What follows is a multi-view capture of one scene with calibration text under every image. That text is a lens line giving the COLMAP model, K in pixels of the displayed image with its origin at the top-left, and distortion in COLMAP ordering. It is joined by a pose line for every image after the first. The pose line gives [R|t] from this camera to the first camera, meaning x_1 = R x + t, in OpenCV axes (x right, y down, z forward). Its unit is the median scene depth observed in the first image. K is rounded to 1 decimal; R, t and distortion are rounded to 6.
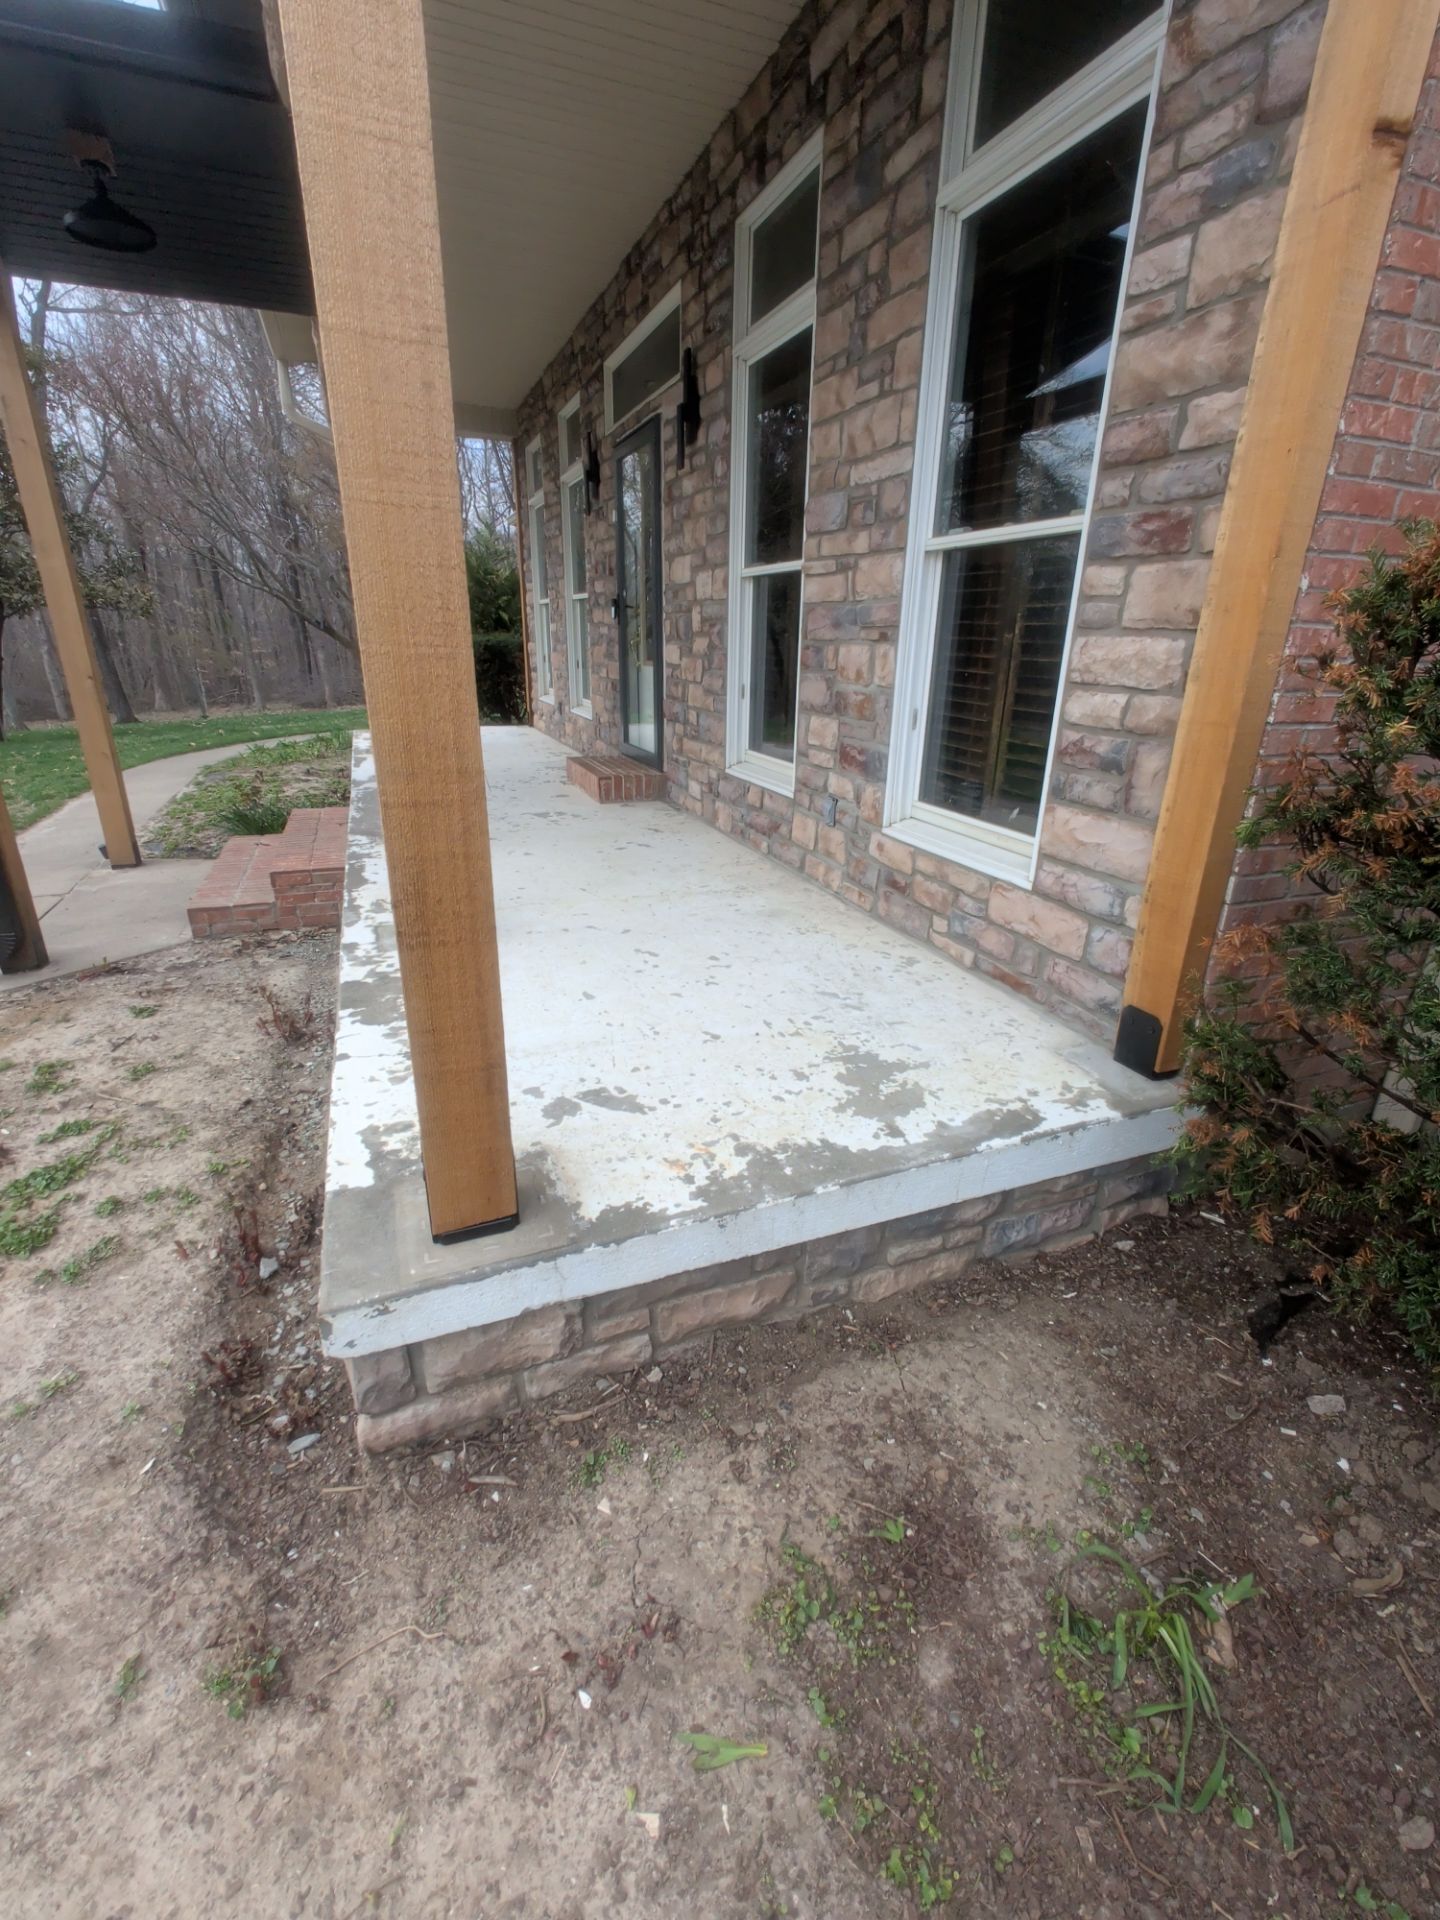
lens RADIAL K [[848.6, 0, 720.0], [0, 848.6, 960.0], [0, 0, 1]] dist [0.004379, 0.001154]
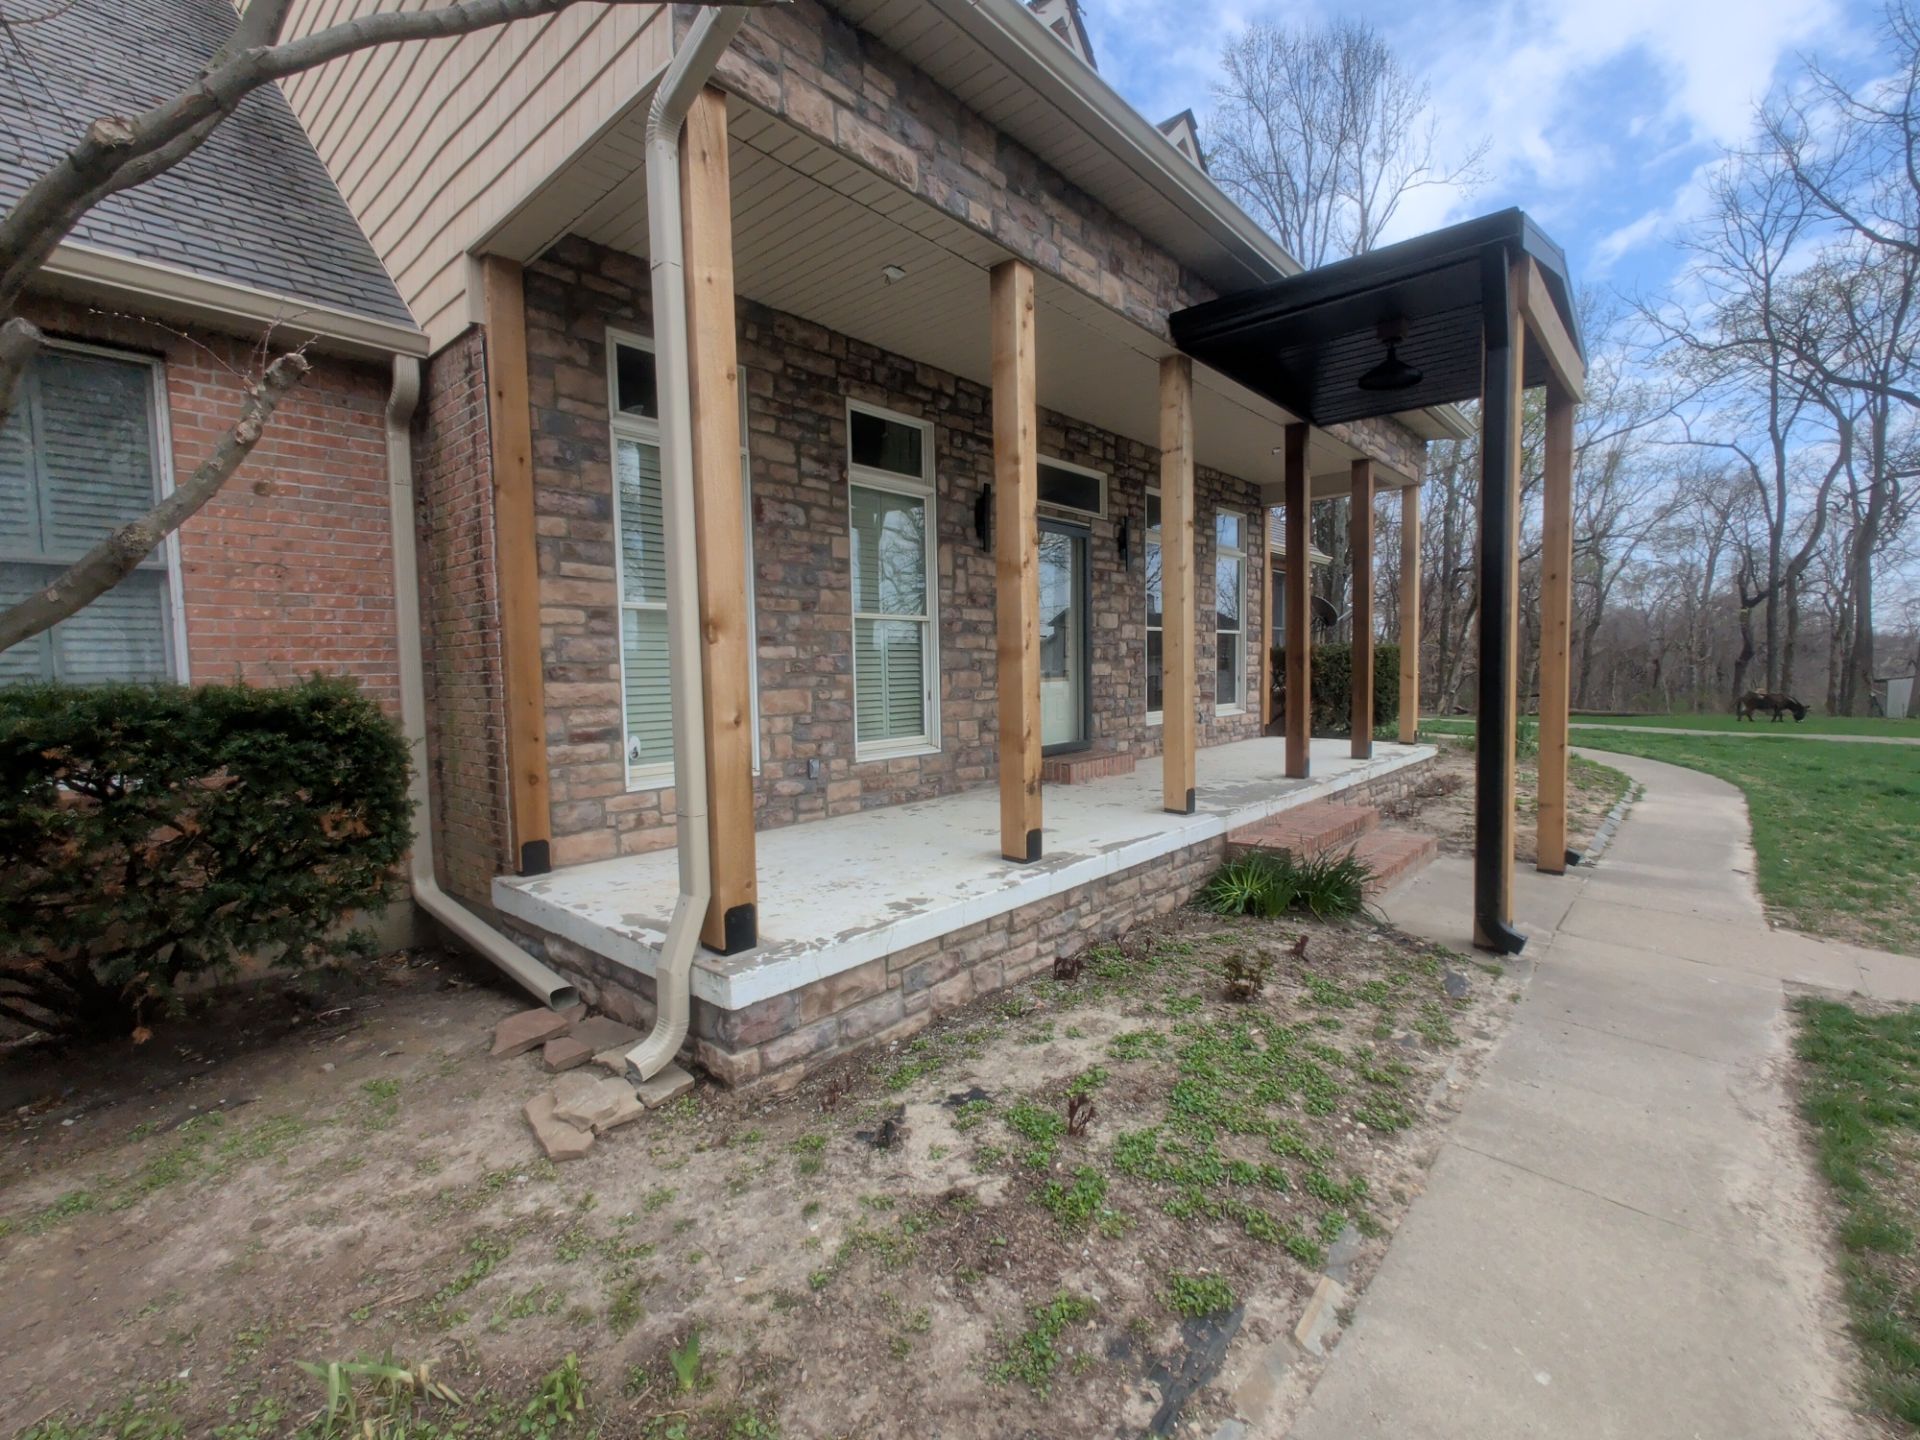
lens RADIAL K [[848.6, 0, 960.0], [0, 848.6, 720.0], [0, 0, 1]] dist [0.004379, 0.001154]
pose [[-0.468025, -0.058987, 0.881745, -2.791036], [0.323626, 0.917017, 0.233125, -1.547481], [-0.822326, 0.394463, -0.410097, 4.050325]]
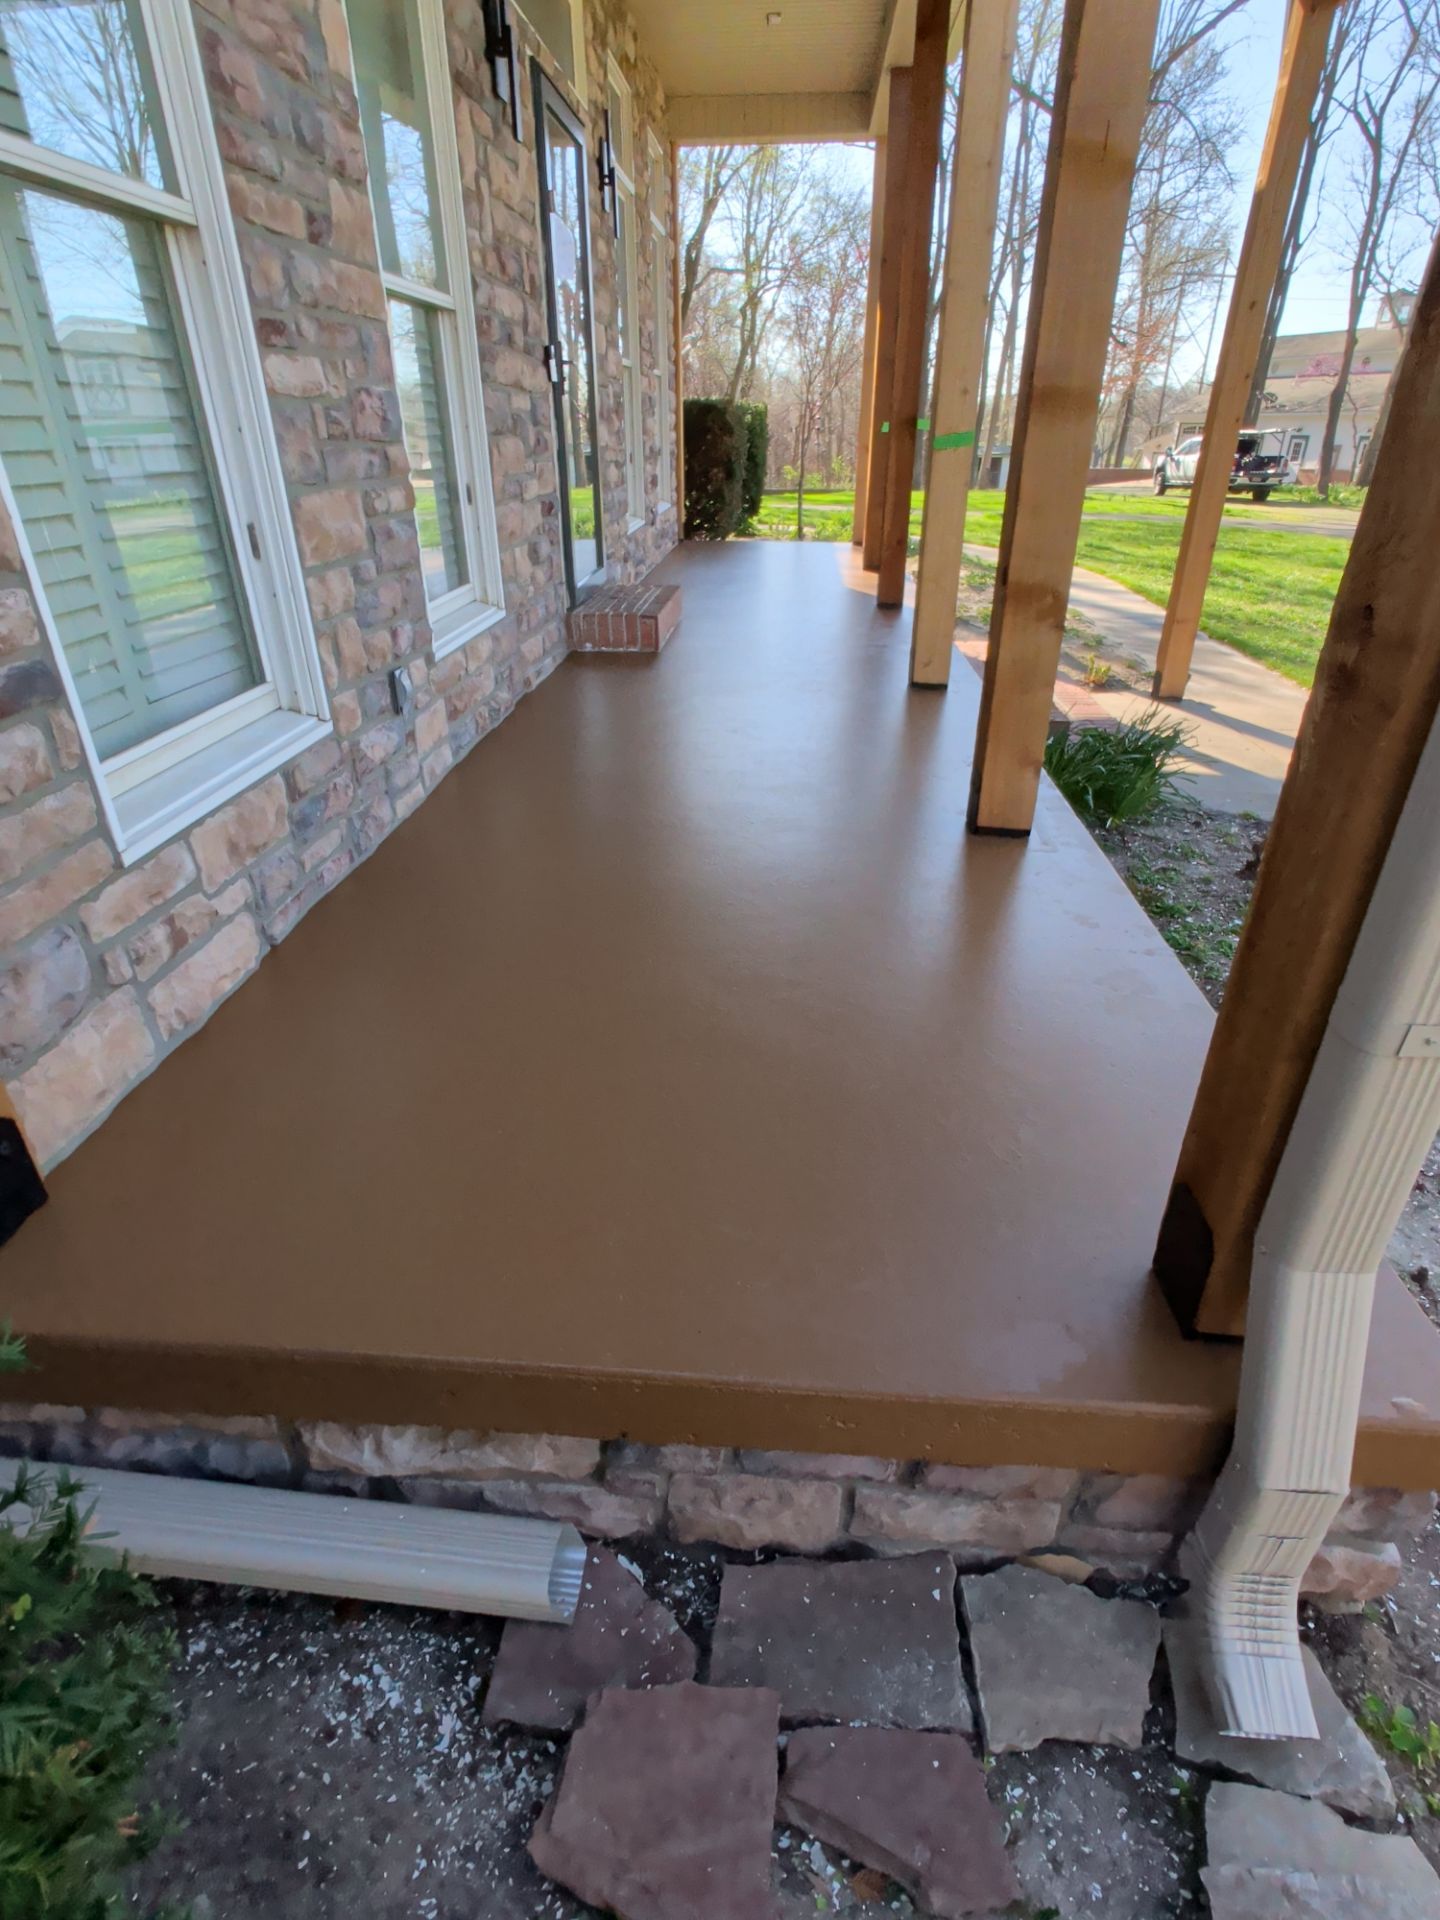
lens RADIAL K [[985.3, 0, 725.6], [0, 985.3, 966.8], [0, 0, 1]] dist [0.001839, 0.002362]
pose [[-0.904319, -0.214949, 0.368786, -1.977654], [0.143601, 0.660404, 0.737052, -1.581258], [-0.401977, 0.719488, -0.566349, 4.153804]]
